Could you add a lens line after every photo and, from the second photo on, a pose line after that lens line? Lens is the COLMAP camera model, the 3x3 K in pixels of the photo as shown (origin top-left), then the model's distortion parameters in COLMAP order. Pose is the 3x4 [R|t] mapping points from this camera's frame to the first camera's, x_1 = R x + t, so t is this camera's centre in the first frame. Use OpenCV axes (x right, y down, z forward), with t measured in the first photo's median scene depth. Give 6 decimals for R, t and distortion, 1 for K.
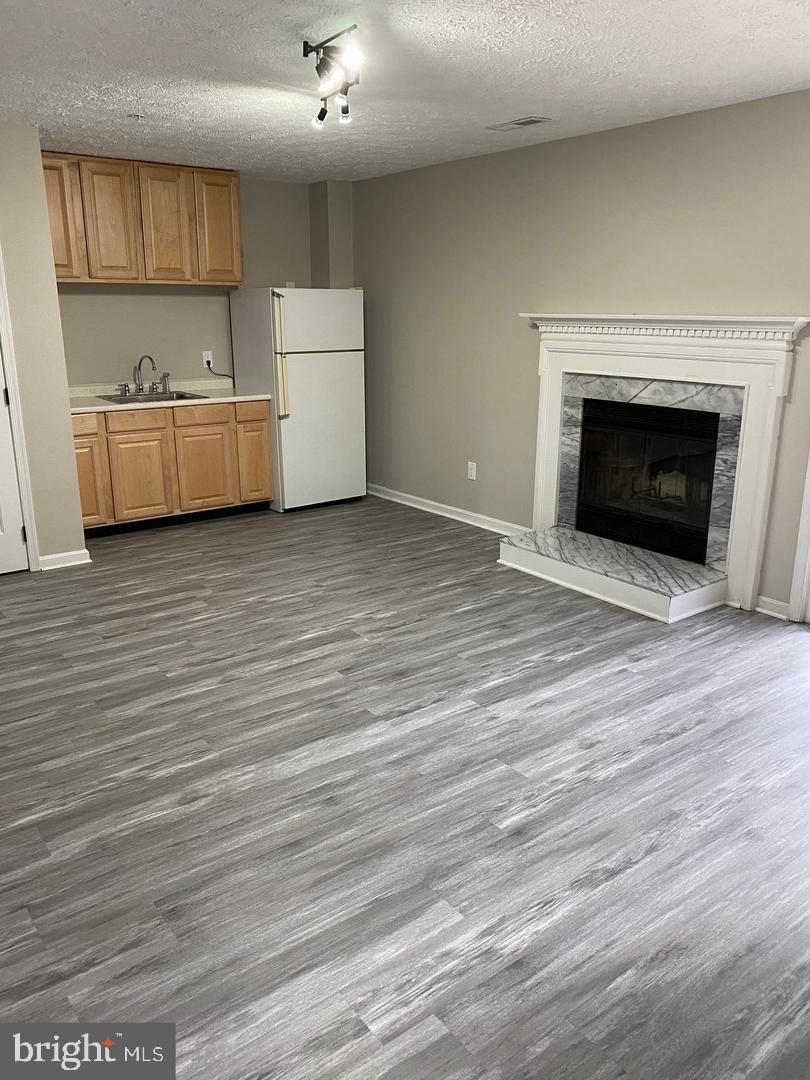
lens RADIAL K [[819.0, 0, 403.1], [0, 819.0, 537.6], [0, 0, 1]] dist [0.082501, -0.165749]
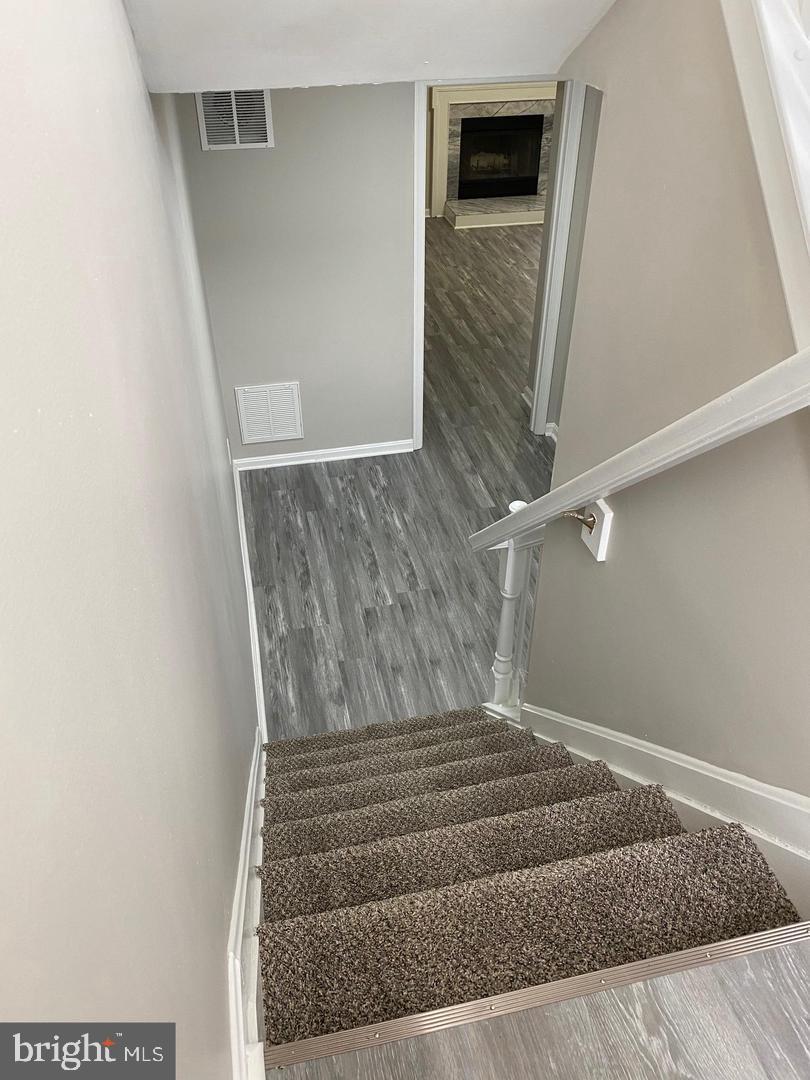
lens RADIAL K [[819.0, 0, 403.1], [0, 819.0, 537.6], [0, 0, 1]] dist [0.082501, -0.165749]
pose [[0.413057, -0.551142, 0.725001, -1.765665], [0.248498, 0.834087, 0.492491, -0.355934], [-0.876146, -0.023266, 0.481483, 0.263171]]
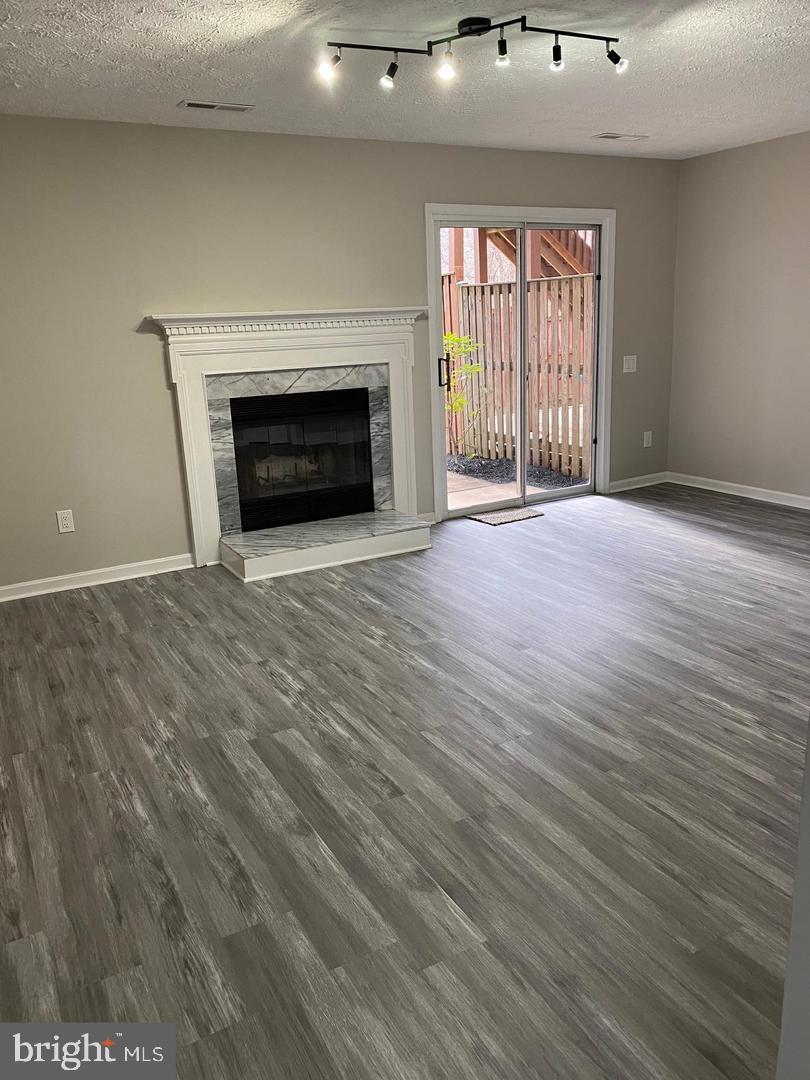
lens RADIAL K [[819.0, 0, 403.1], [0, 819.0, 537.6], [0, 0, 1]] dist [0.082501, -0.165749]
pose [[0.132815, -0.264727, 0.955134, -0.814938], [0.306156, 0.927502, 0.214496, -0.179411], [-0.942671, 0.263932, 0.204234, 0.711913]]
